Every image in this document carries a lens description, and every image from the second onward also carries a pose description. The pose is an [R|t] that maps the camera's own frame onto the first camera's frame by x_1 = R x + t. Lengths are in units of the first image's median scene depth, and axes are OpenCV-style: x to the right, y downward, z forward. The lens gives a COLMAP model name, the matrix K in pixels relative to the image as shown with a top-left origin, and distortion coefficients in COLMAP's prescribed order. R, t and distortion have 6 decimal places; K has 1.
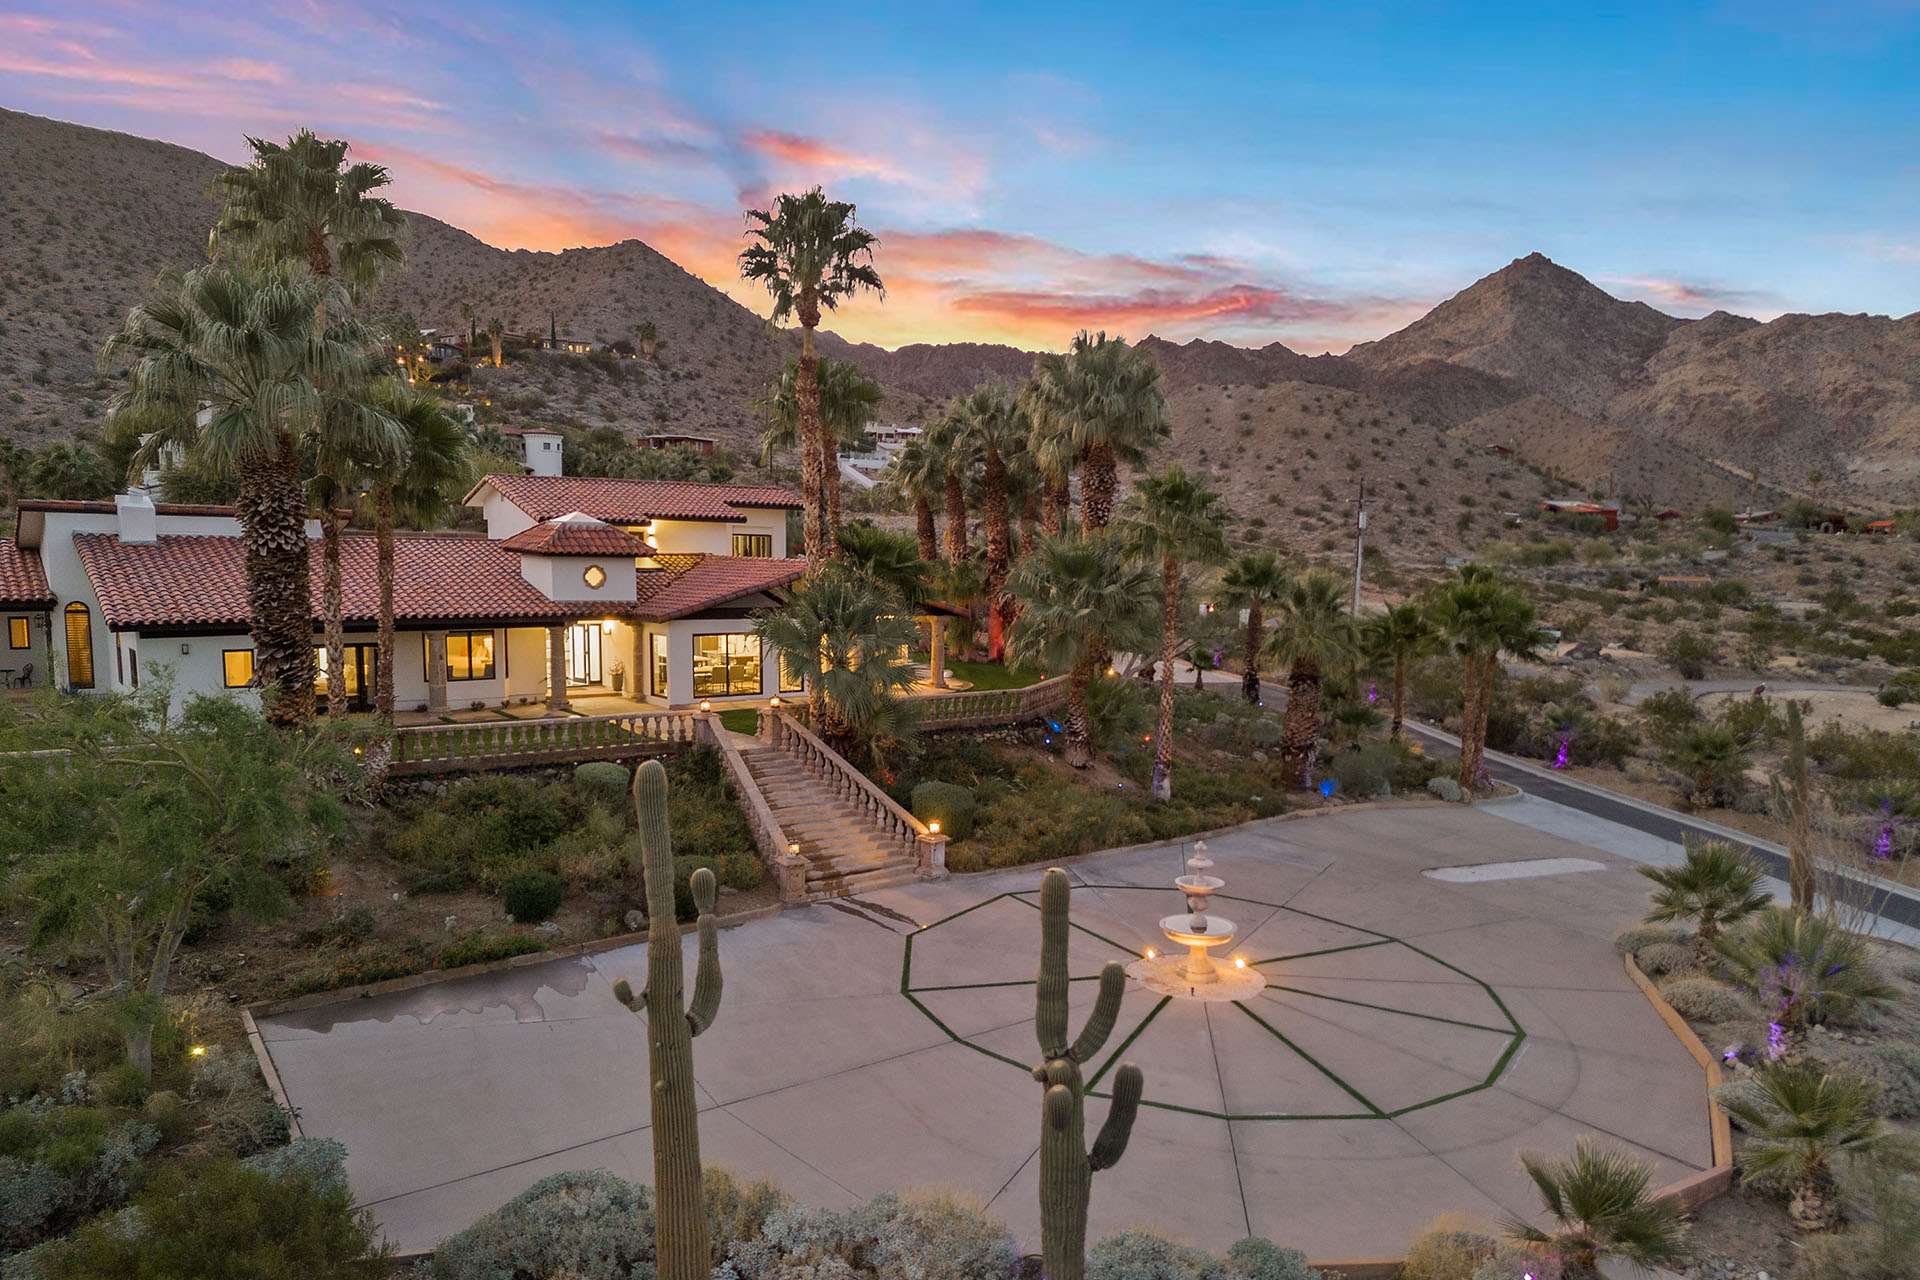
lens RADIAL K [[1308.4, 0, 949.1], [0, 1308.4, 703.1], [0, 0, 1]] dist [0.051919, -0.036908]
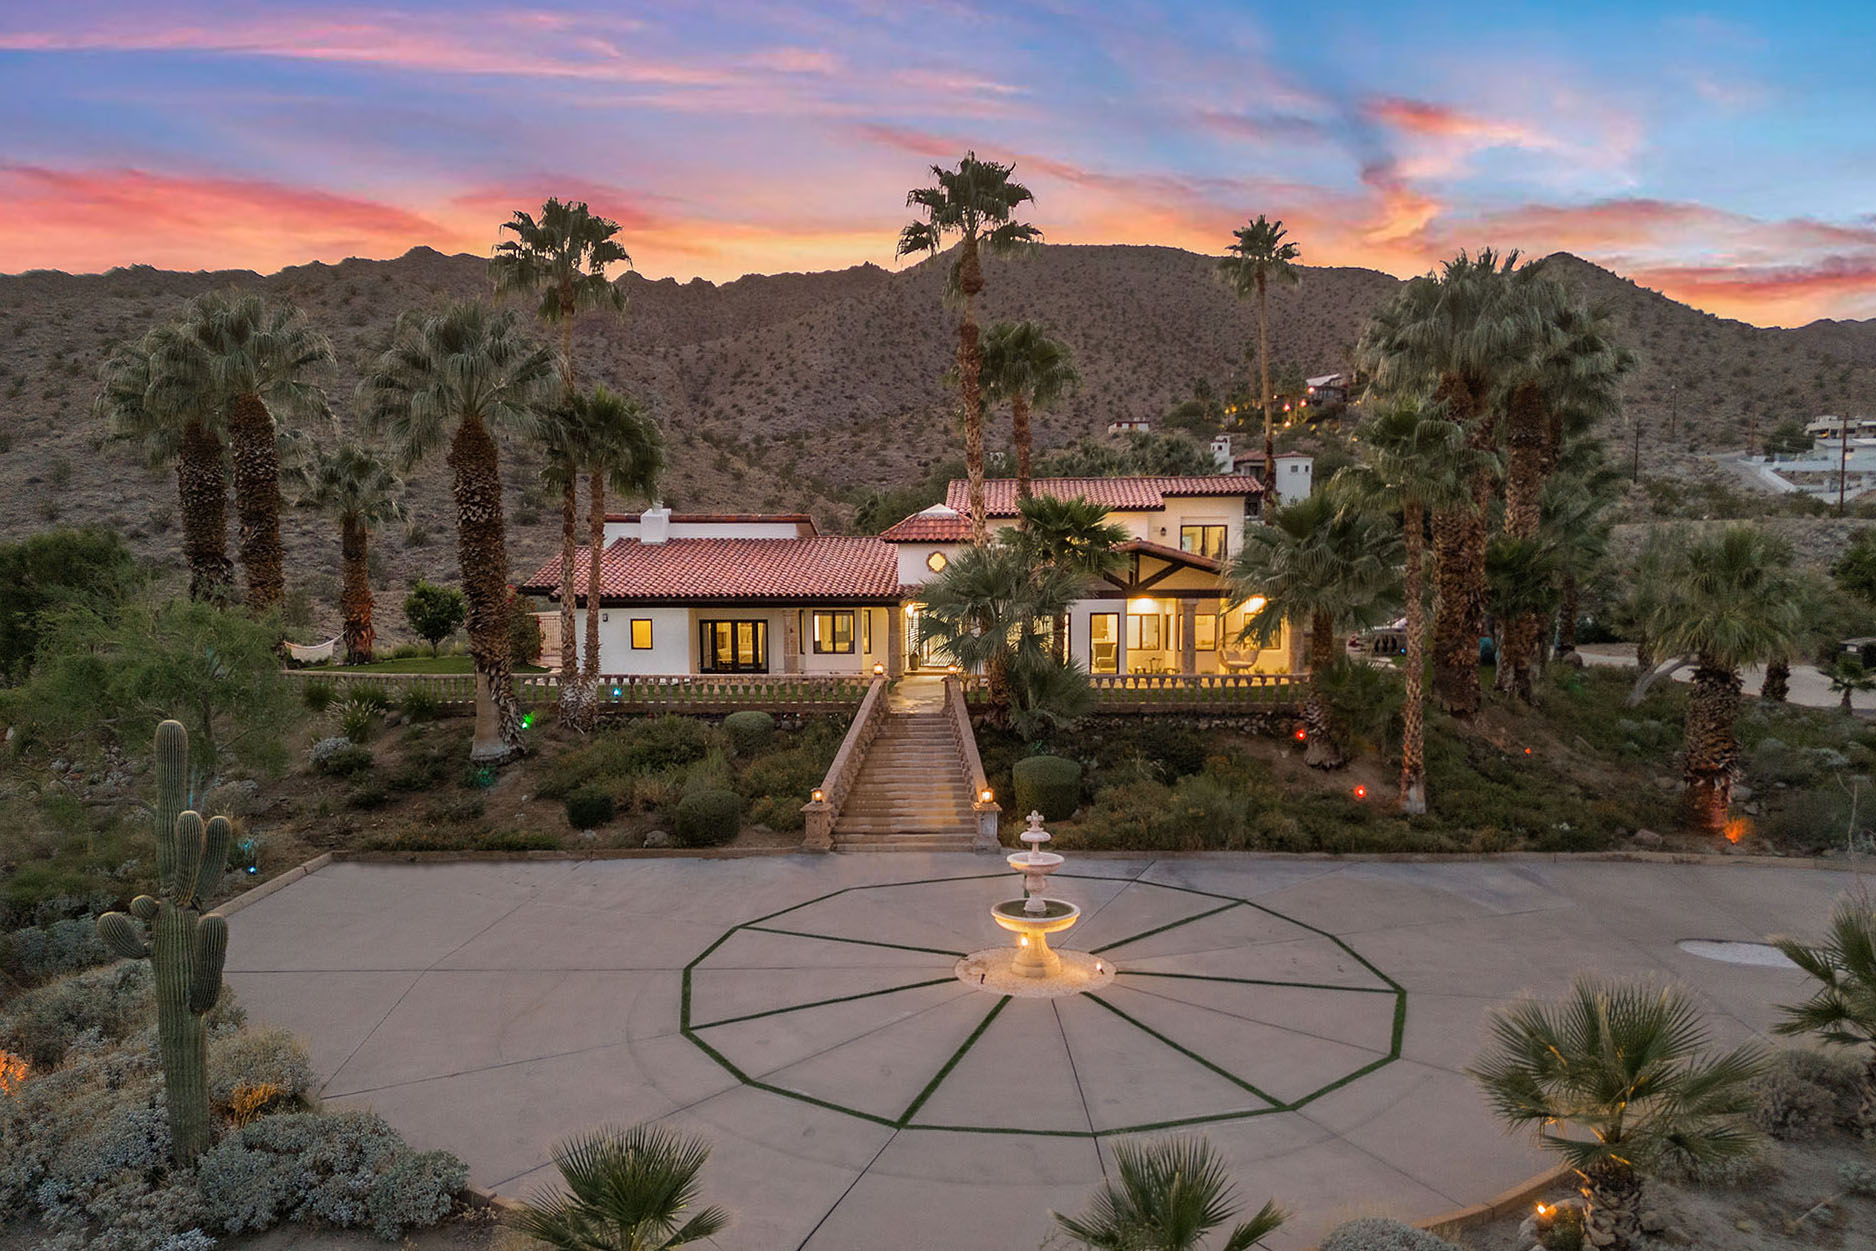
lens RADIAL K [[1302.1, 0, 931.8], [0, 1302.1, 686.2], [0, 0, 1]] dist [0.064124, -0.055951]
pose [[0.774204, 0.033562, -0.632046, 0.261216], [-0.059490, 0.998031, -0.019875, 0.017560], [0.630135, 0.052987, 0.774676, 0.114404]]
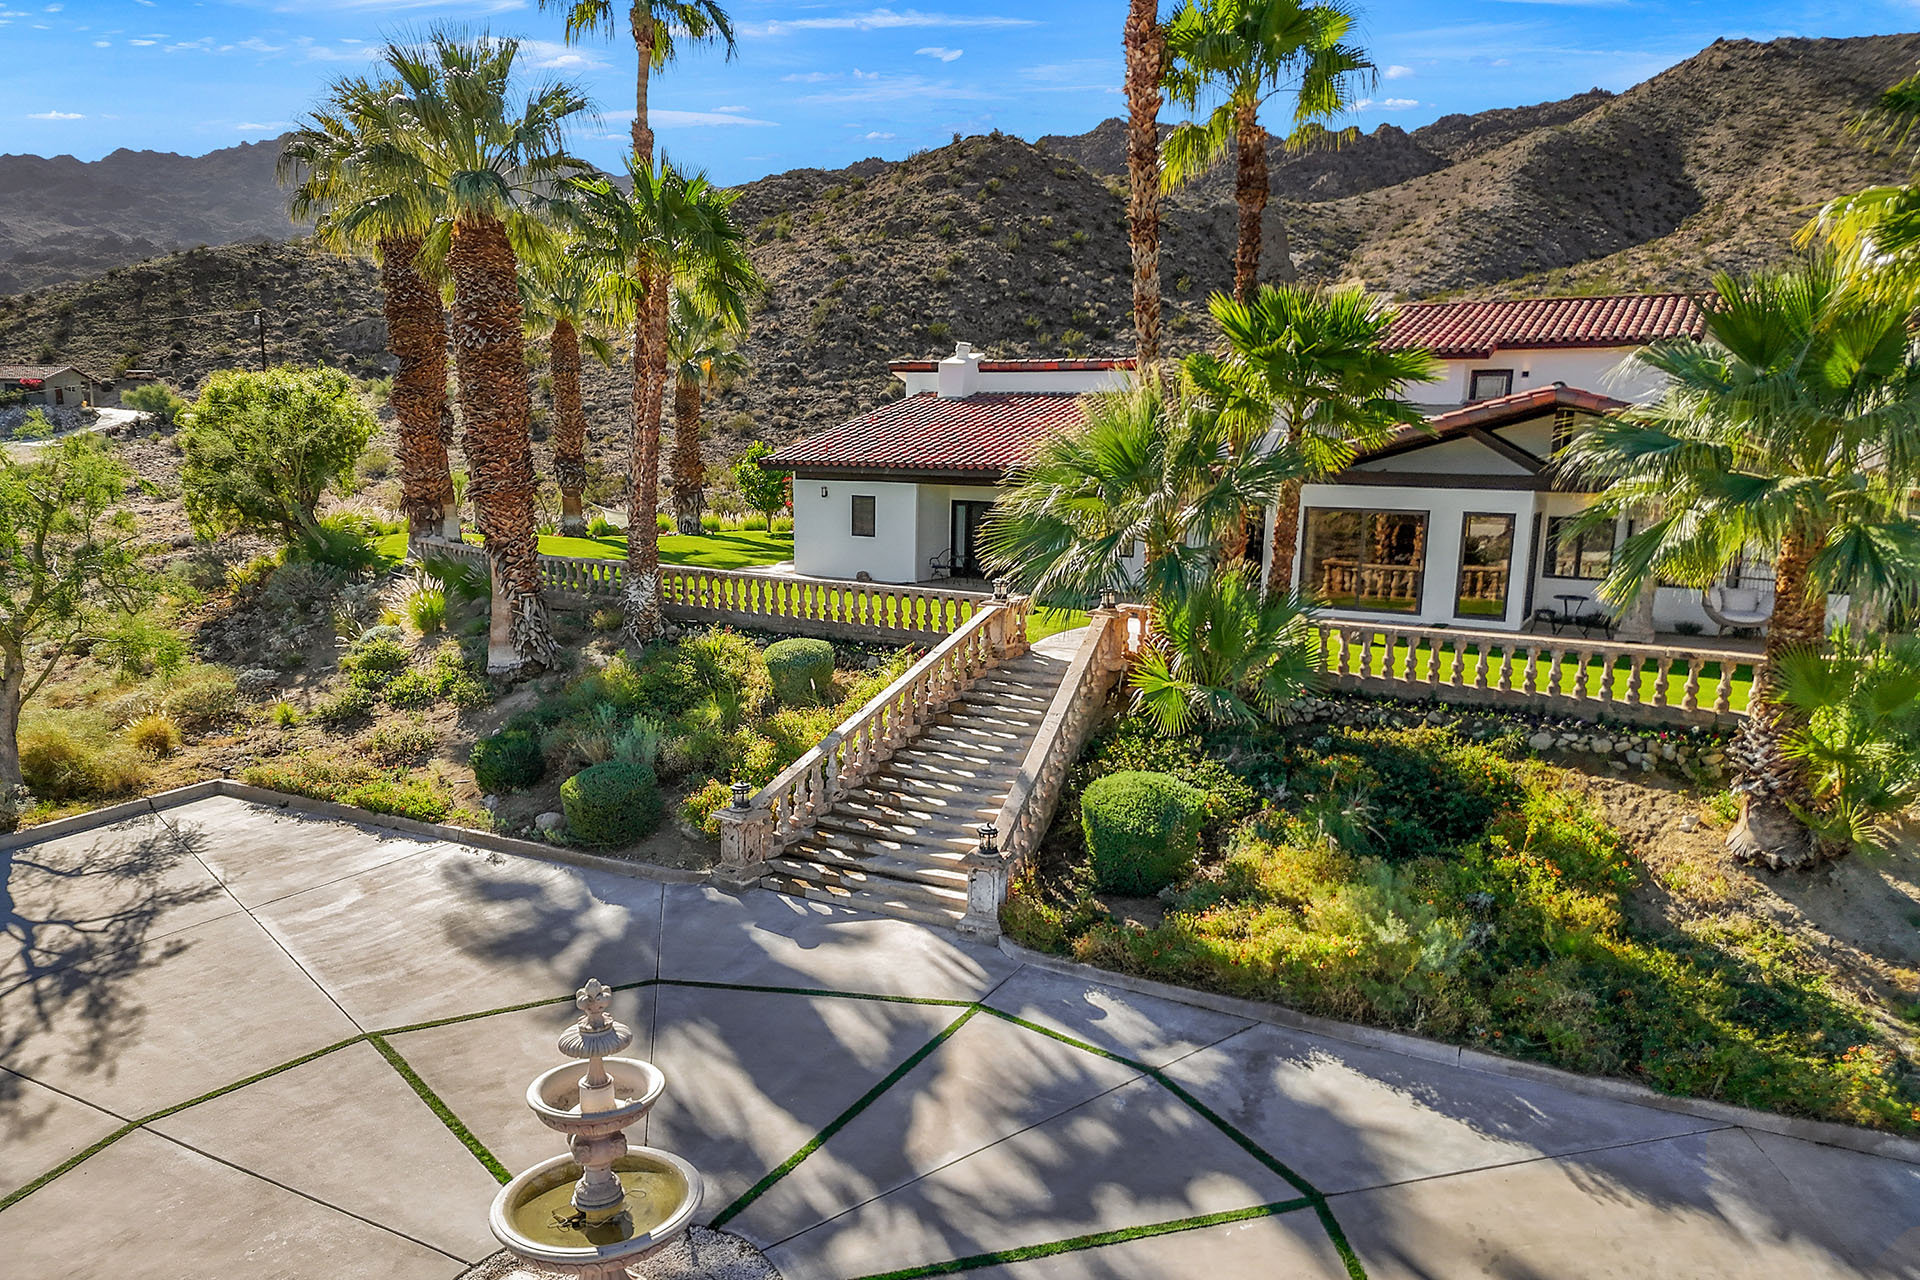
lens RADIAL K [[1332.6, 0, 953.7], [0, 1332.6, 702.1], [0, 0, 1]] dist [0.064124, -0.055951]
pose [[0.417942, 0.163082, -0.893716, 0.213920], [-0.125661, 0.984677, 0.120915, -0.010223], [0.899741, 0.061770, 0.432031, 0.357220]]
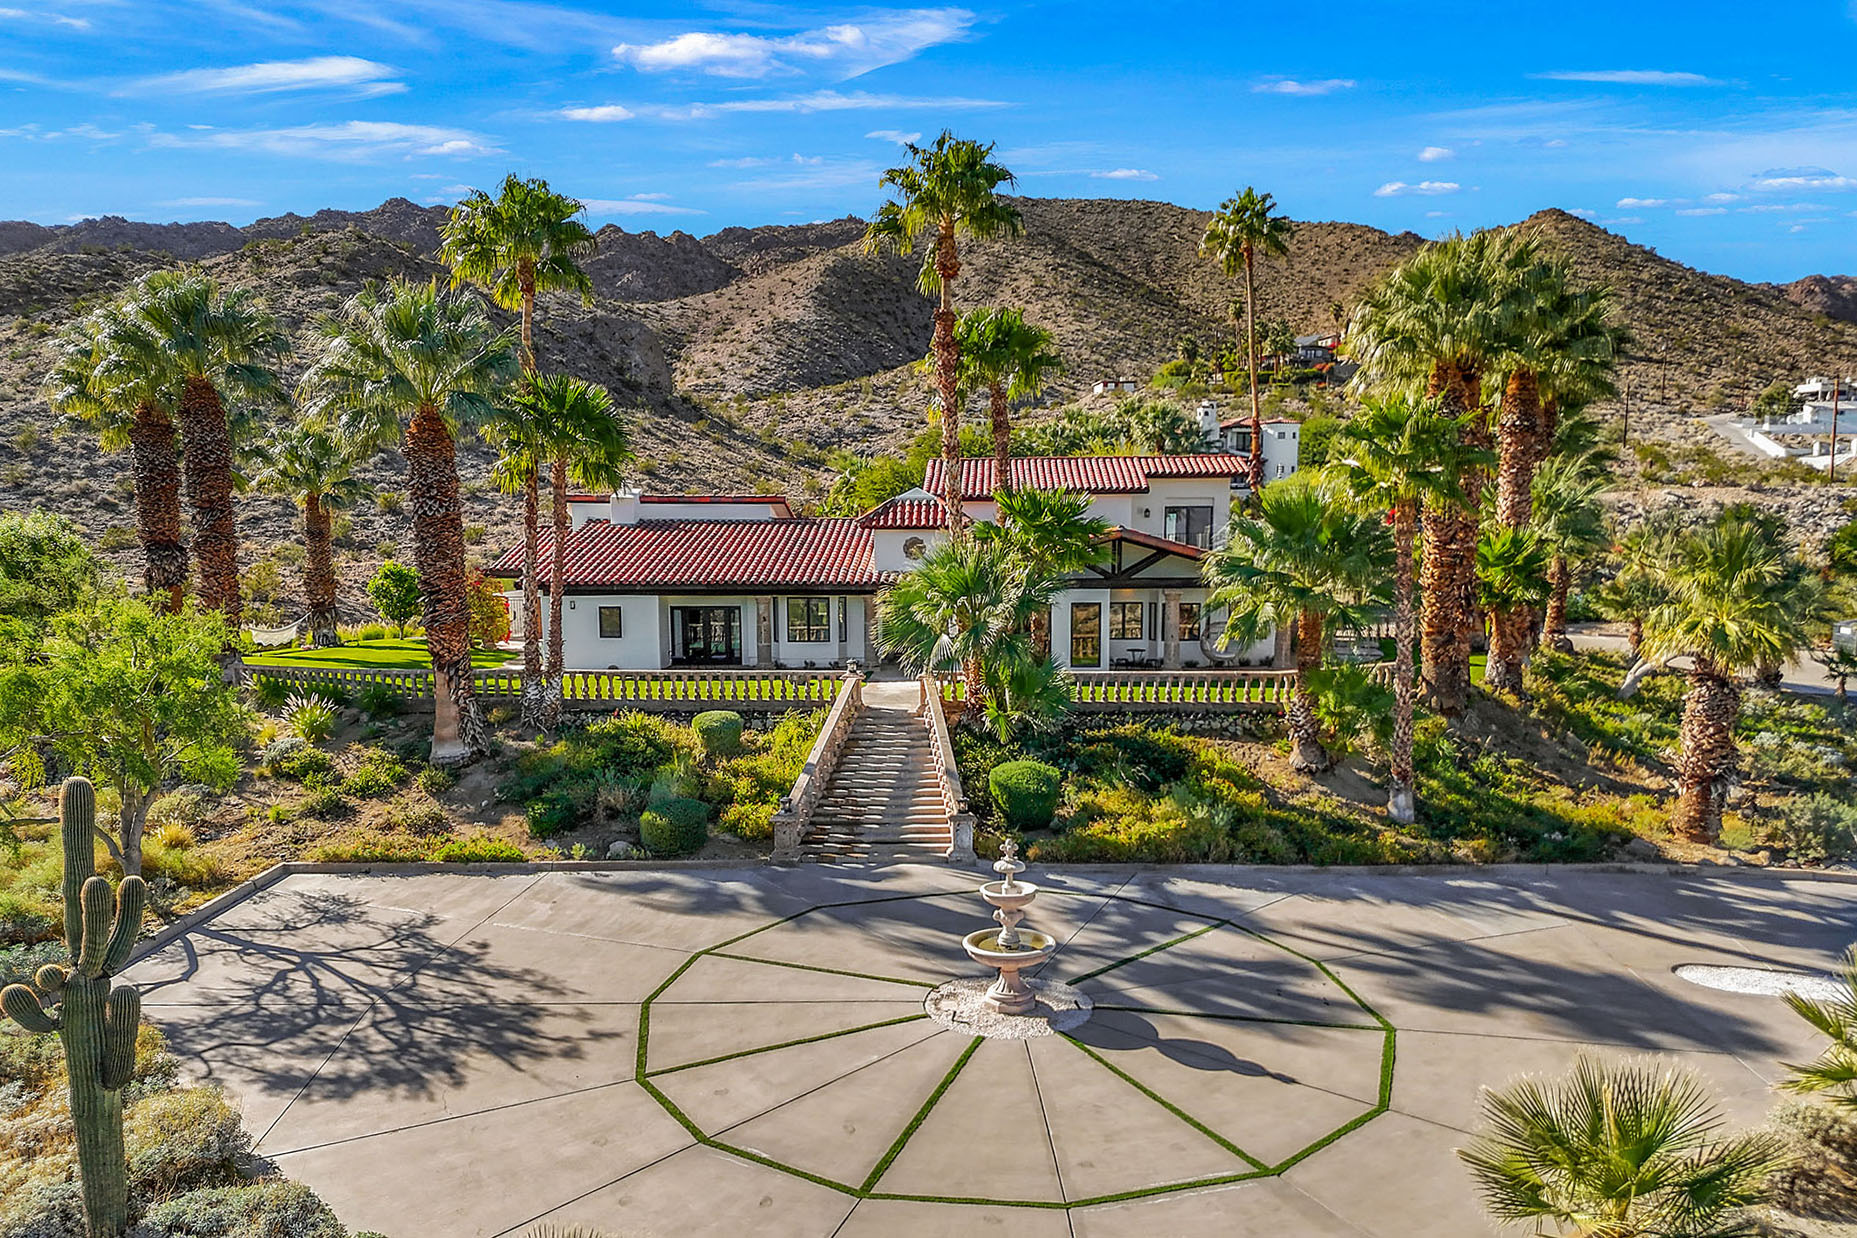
lens RADIAL K [[1309.1, 0, 923.5], [0, 1309.1, 677.2], [0, 0, 1]] dist [0.062661, -0.056125]
pose [[0.777729, 0.048192, -0.626750, 0.254800], [-0.059572, 0.998220, 0.002833, 0.002066], [0.625771, 0.035134, 0.779215, 0.126570]]
